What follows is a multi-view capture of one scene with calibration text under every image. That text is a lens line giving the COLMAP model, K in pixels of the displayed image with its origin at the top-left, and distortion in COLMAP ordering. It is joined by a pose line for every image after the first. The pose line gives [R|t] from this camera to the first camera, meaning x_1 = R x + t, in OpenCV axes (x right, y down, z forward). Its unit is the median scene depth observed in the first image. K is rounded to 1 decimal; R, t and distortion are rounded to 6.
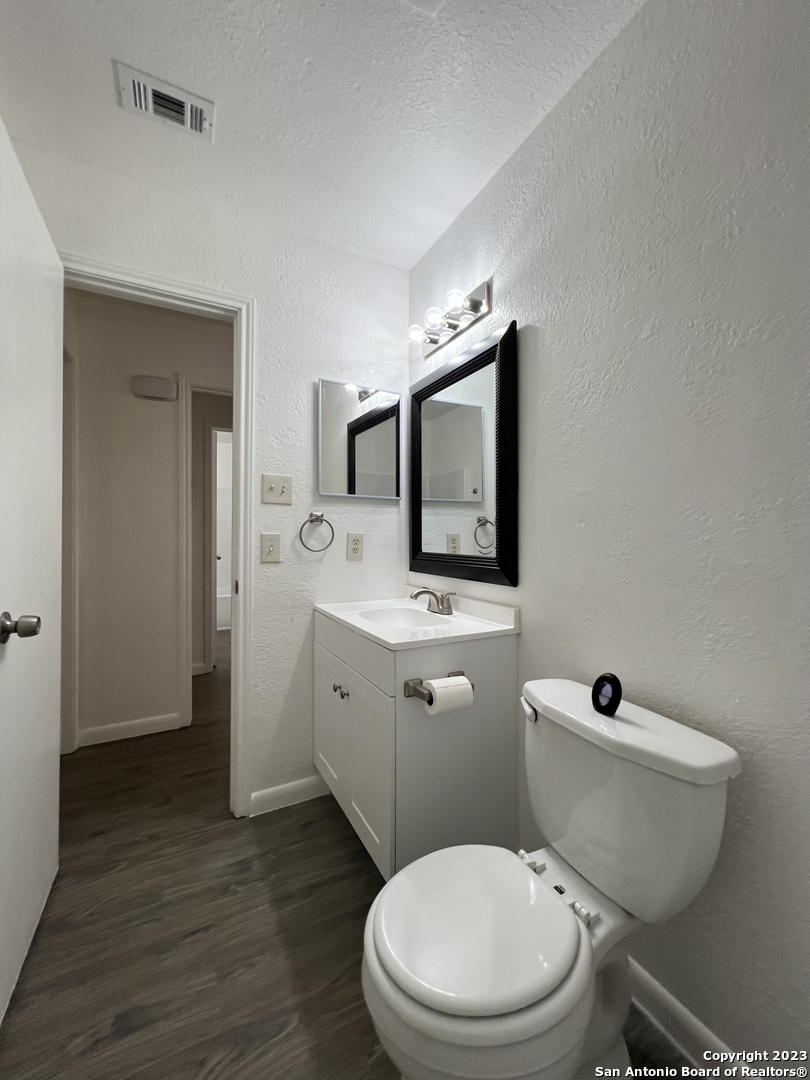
lens RADIAL K [[430.3, 0, 410.7], [0, 430.3, 539.1], [0, 0, 1]] dist [0.000050, -0.000174]
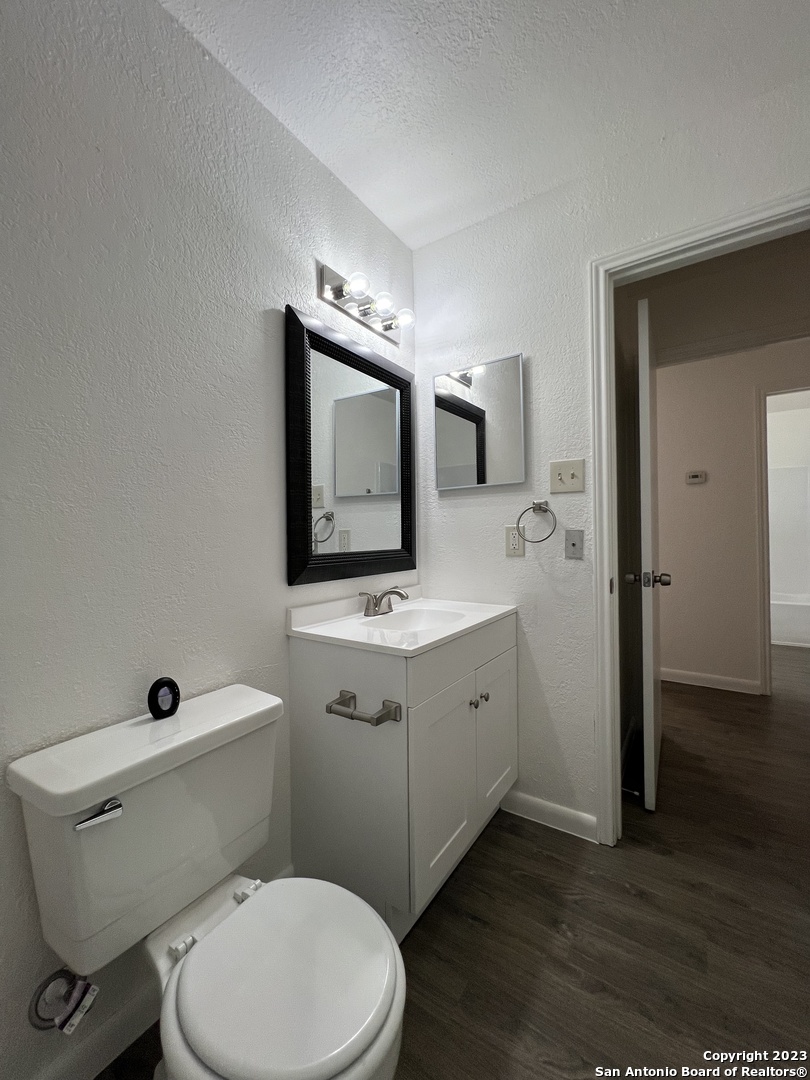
lens RADIAL K [[430.3, 0, 408.9], [0, 430.3, 535.7], [0, 0, 1]] dist [0.000050, -0.000174]
pose [[-0.459095, 0.011510, 0.888313, -0.831687], [0.030279, 0.999538, 0.002698, 0.001543], [-0.887871, 0.028135, -0.459231, 1.428872]]
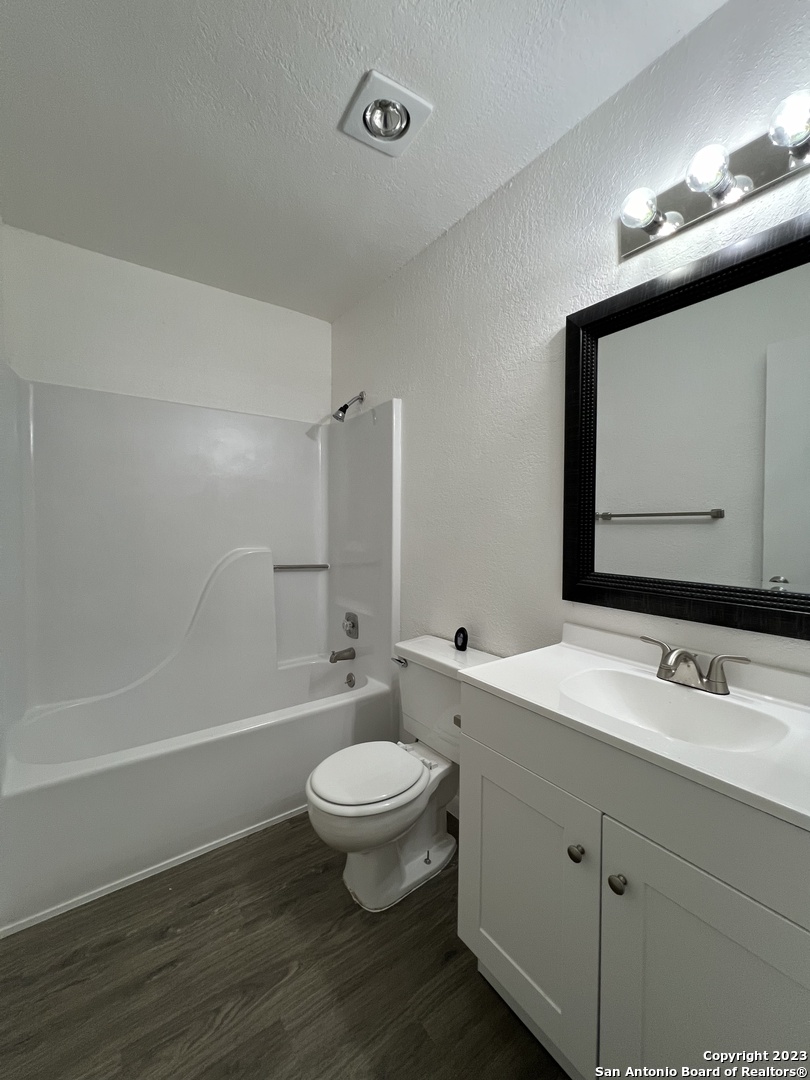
lens RADIAL K [[430.3, 0, 398.4], [0, 430.3, 541.9], [0, 0, 1]] dist [0.000050, -0.000174]
pose [[0.990838, 0.019868, 0.133589, -0.425910], [-0.023907, 0.999302, 0.028697, -0.033098], [-0.132925, -0.031627, 0.990621, 0.495580]]
